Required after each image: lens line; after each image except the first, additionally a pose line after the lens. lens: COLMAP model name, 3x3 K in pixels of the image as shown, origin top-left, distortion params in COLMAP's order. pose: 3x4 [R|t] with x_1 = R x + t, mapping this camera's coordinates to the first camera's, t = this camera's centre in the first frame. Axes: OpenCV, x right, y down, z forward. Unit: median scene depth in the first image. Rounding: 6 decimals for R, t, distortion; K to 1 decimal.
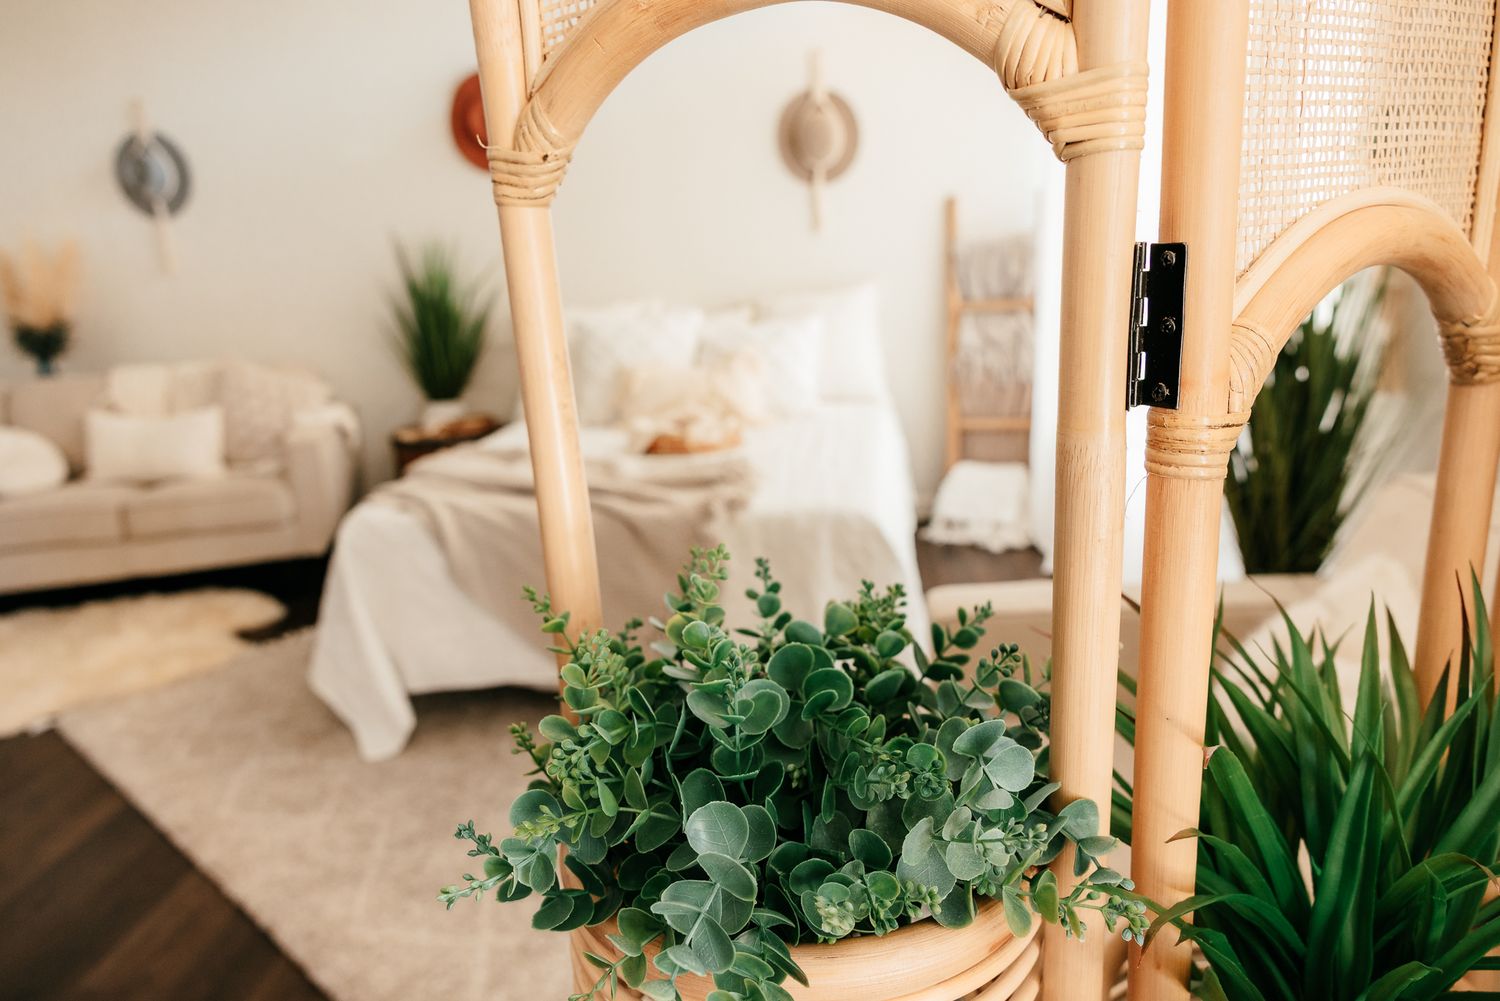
lens RADIAL K [[990.5, 0, 756.2], [0, 990.5, 487.3], [0, 0, 1]] dist [0.011808, -0.002160]
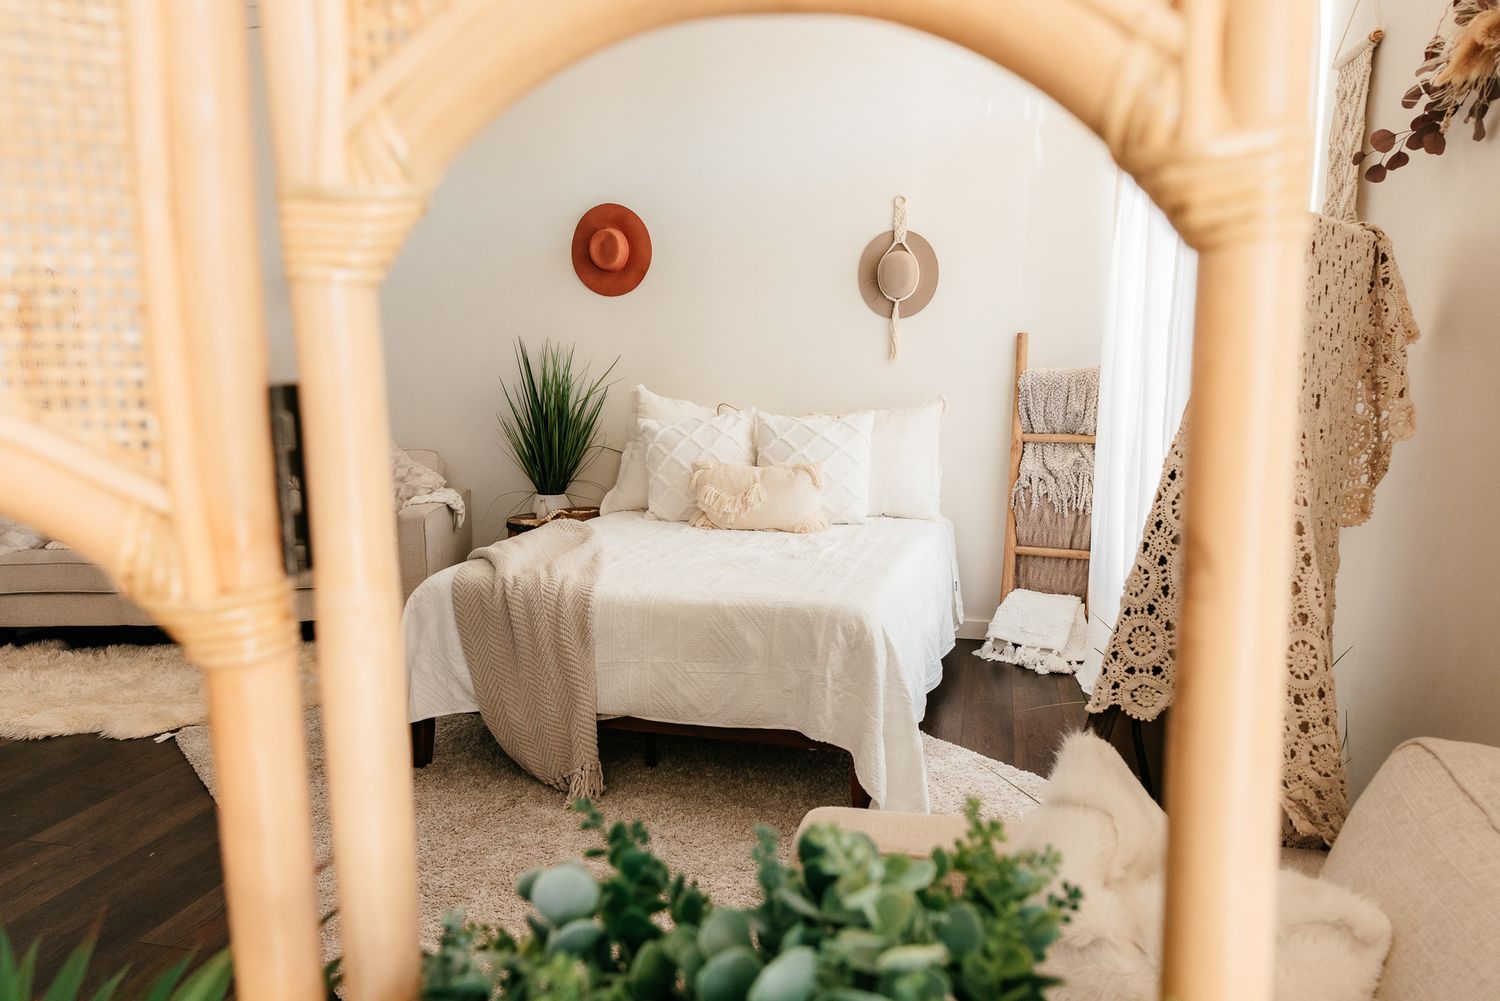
lens RADIAL K [[990.5, 0, 744.9], [0, 990.5, 509.1], [0, 0, 1]] dist [0.011808, -0.002160]
pose [[0.986499, 0.073492, -0.146354, 0.118294], [-0.087180, 0.992171, -0.089420, 0.018834], [0.138637, 0.100972, 0.985182, -0.102412]]
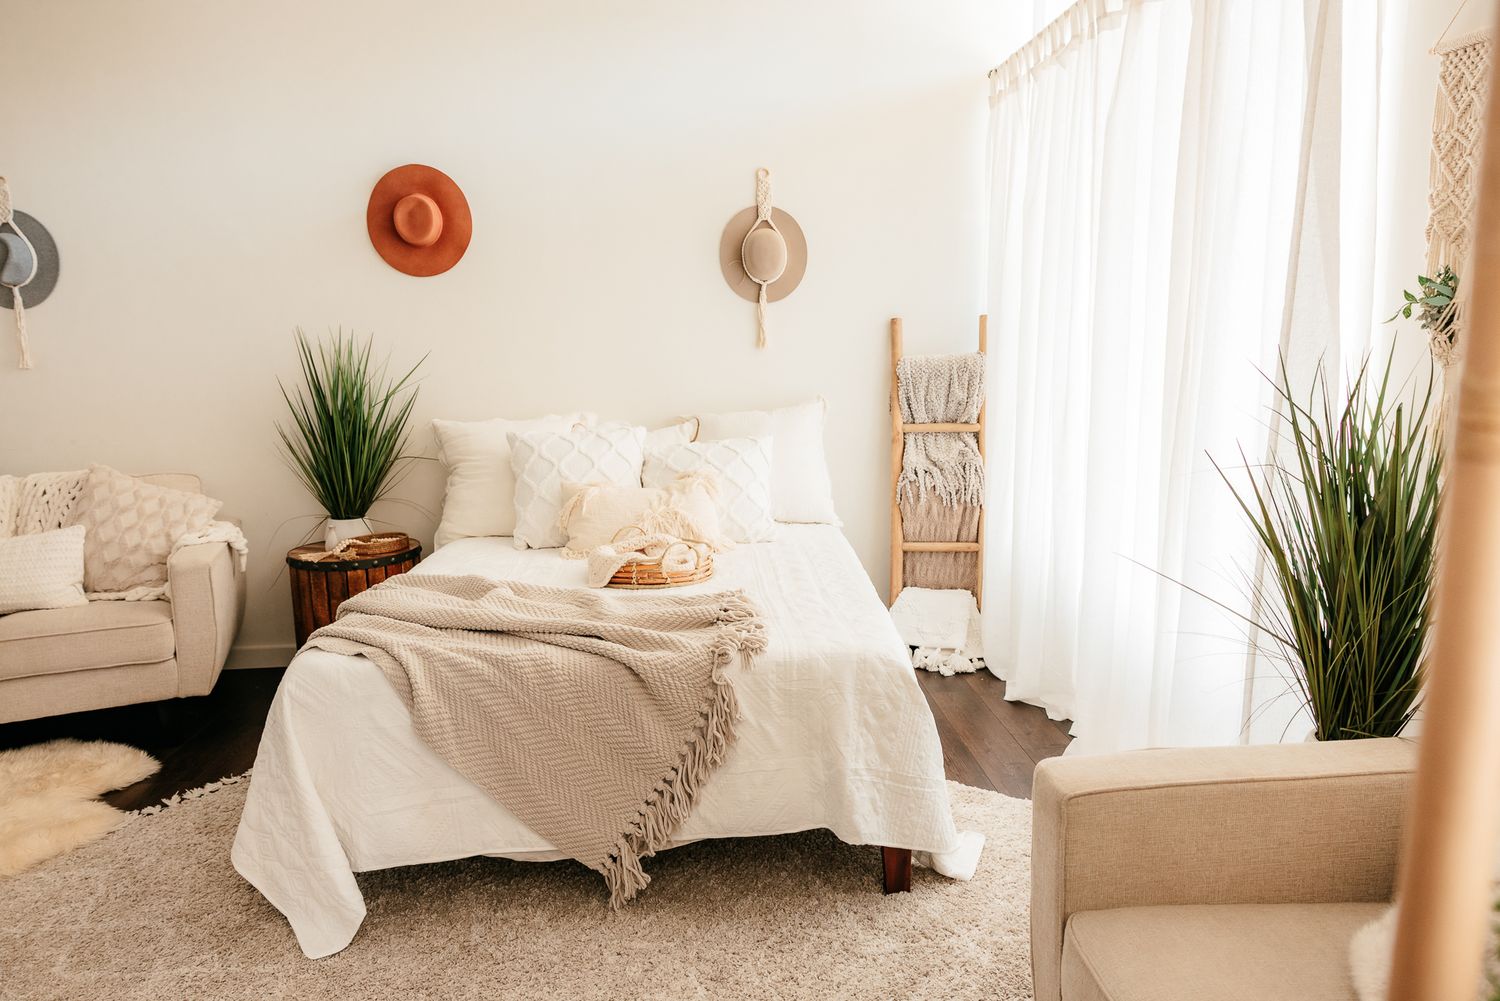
lens RADIAL K [[990.5, 0, 753.2], [0, 990.5, 501.7], [0, 0, 1]] dist [0.011808, -0.002160]
pose [[0.987507, 0.011127, 0.157184, -0.156916], [0.002669, 0.996179, -0.087291, -0.035464], [-0.157555, 0.086620, 0.983704, 0.080172]]
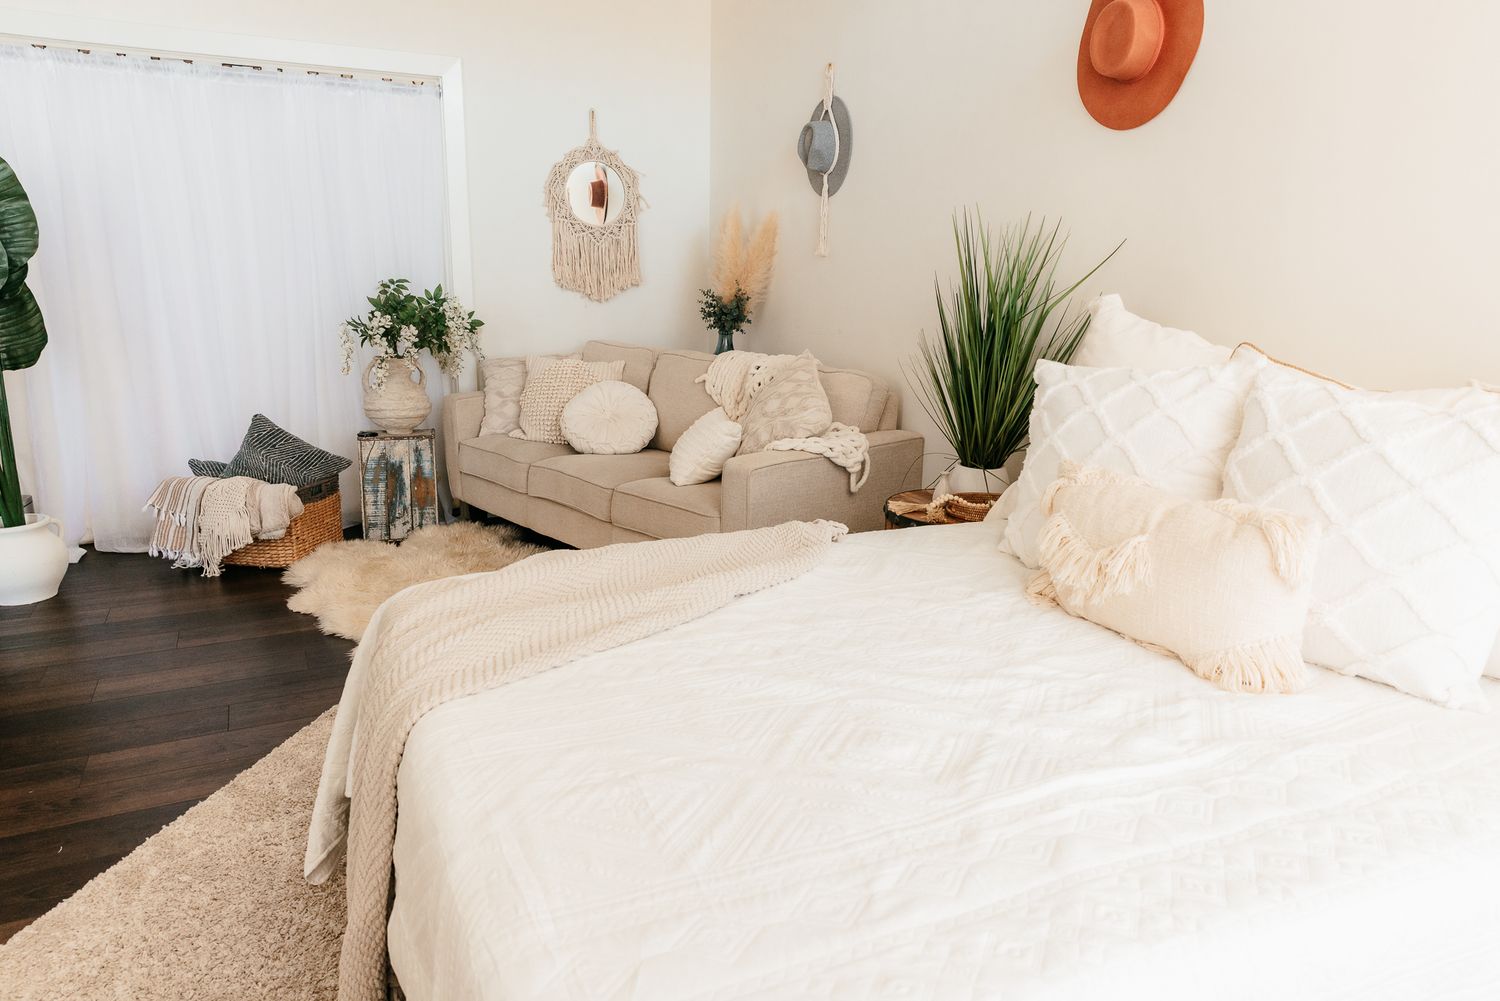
lens RADIAL K [[990.5, 0, 743.5], [0, 990.5, 517.0], [0, 0, 1]] dist [0.011808, -0.002160]
pose [[0.513538, 0.279370, -0.811315, 0.304360], [-0.254166, 0.952608, 0.167144, -0.209323], [0.819560, 0.120374, 0.560207, 0.794250]]
